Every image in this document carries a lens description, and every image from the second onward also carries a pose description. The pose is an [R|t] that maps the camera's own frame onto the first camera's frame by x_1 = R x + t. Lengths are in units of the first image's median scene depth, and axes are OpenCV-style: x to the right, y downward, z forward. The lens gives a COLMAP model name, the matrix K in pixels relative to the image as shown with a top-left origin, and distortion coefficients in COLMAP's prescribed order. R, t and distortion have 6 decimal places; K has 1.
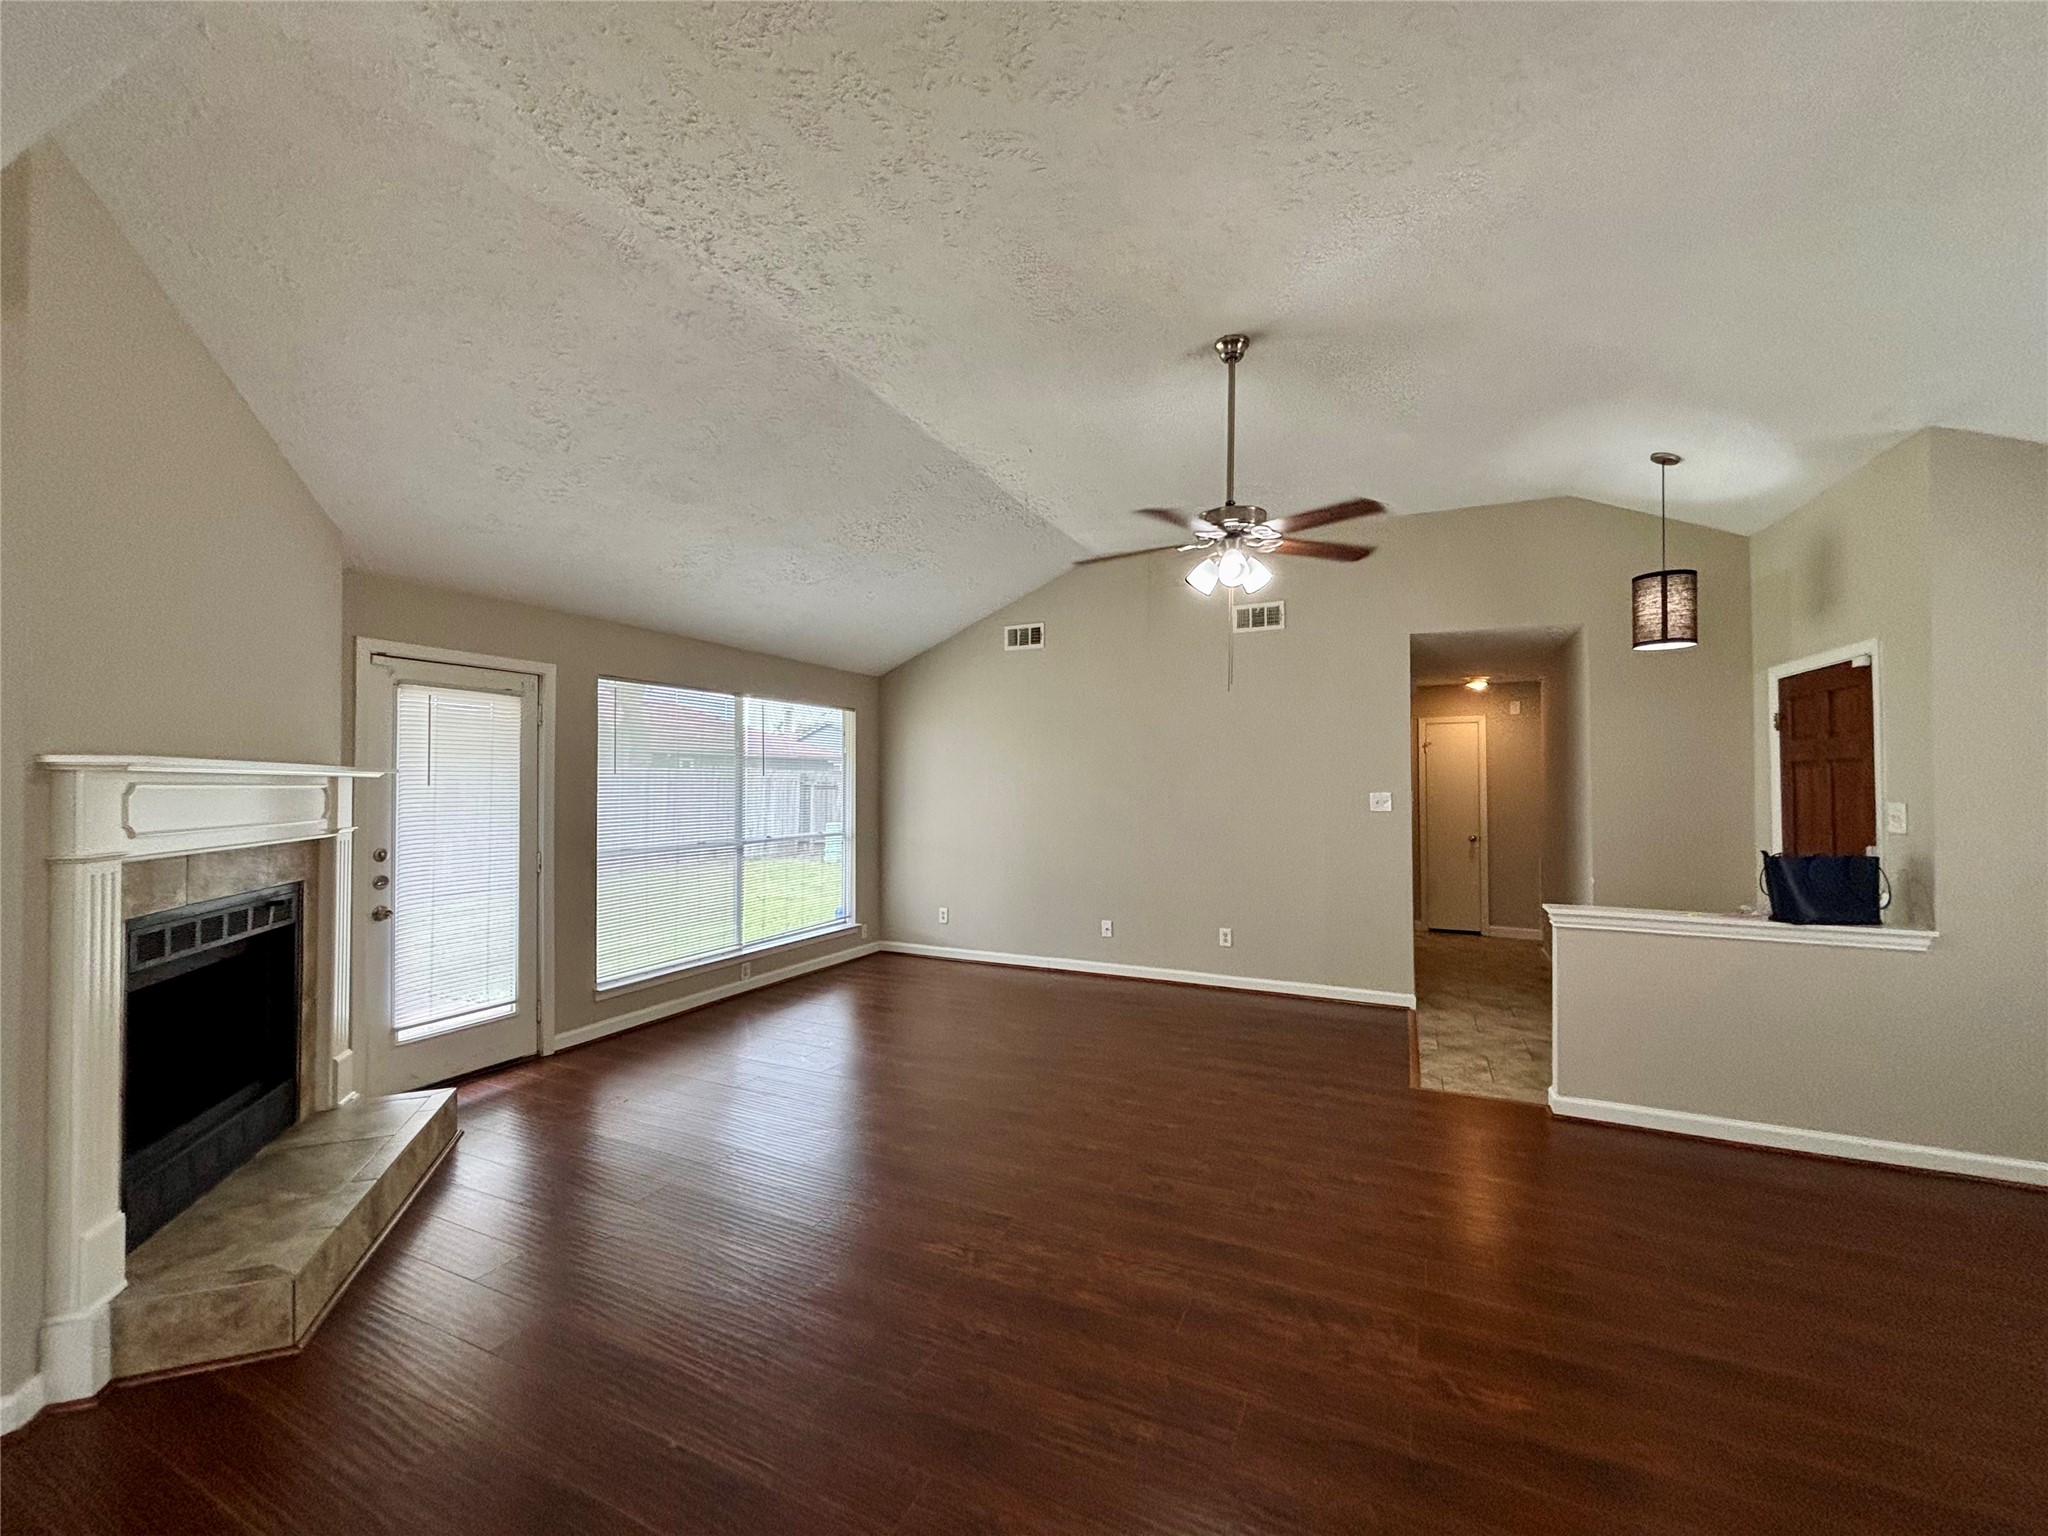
lens RADIAL K [[822.5, 0, 1021.0], [0, 822.5, 770.2], [0, 0, 1]] dist [-0.002487, -0.000253]
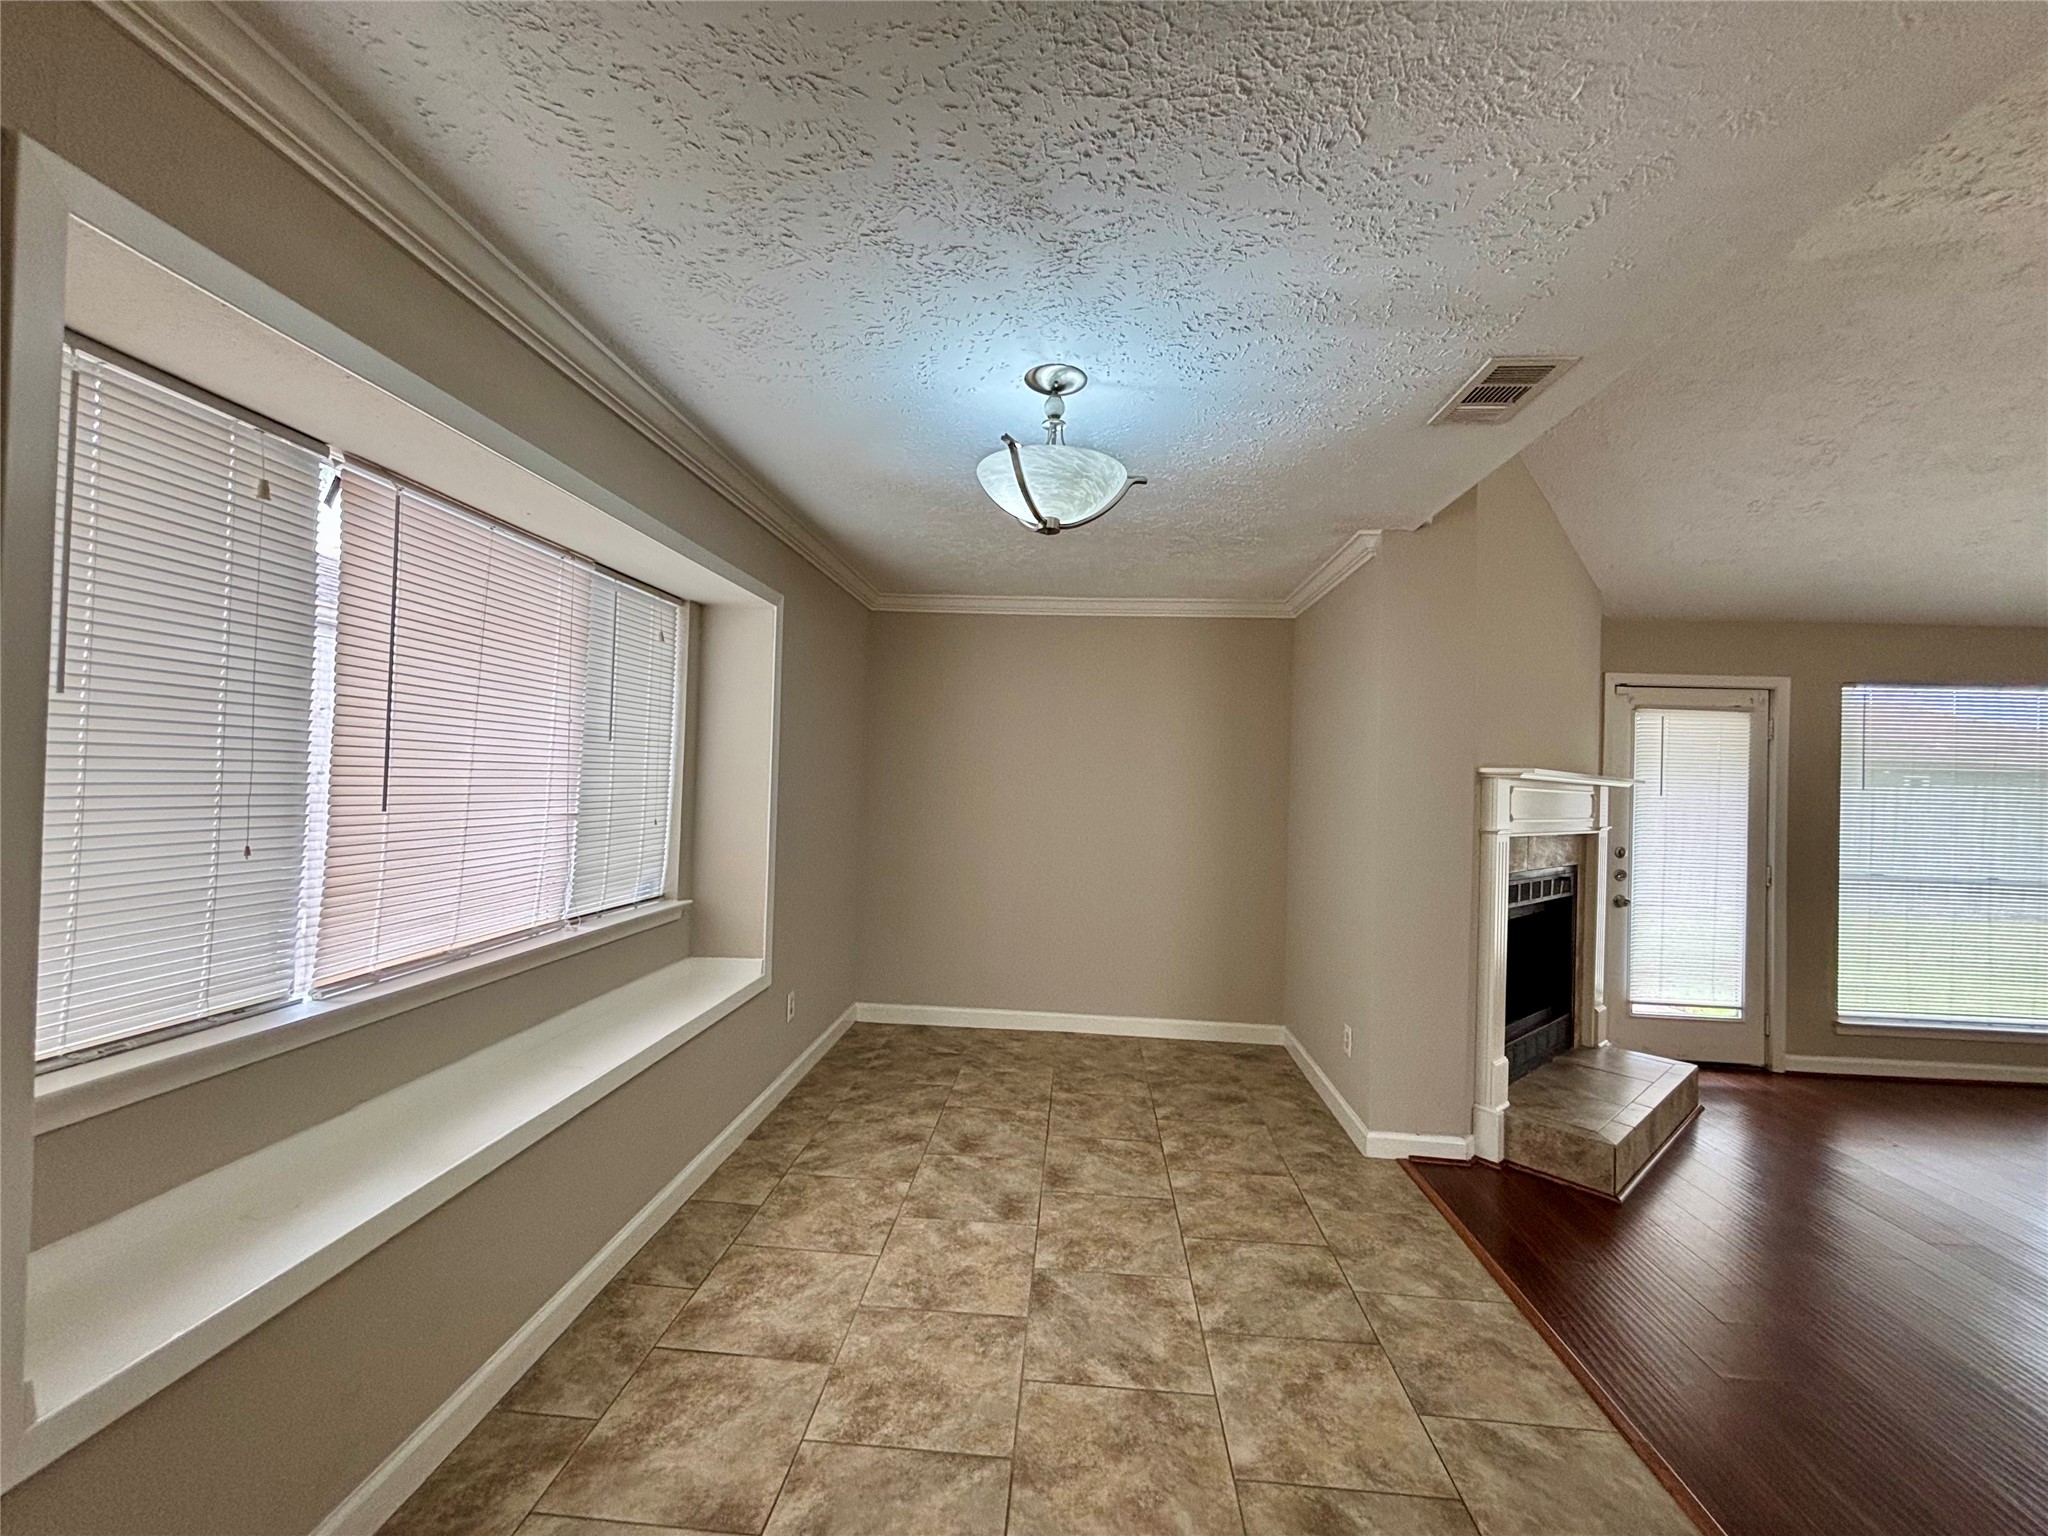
lens RADIAL K [[822.5, 0, 1023.7], [0, 822.5, 768.7], [0, 0, 1]] dist [-0.002487, -0.000253]
pose [[0.360164, -0.000179, -0.932889, 0.027168], [-0.019692, 0.999776, -0.007794, 0.008810], [0.932681, 0.021178, 0.360080, -0.284817]]
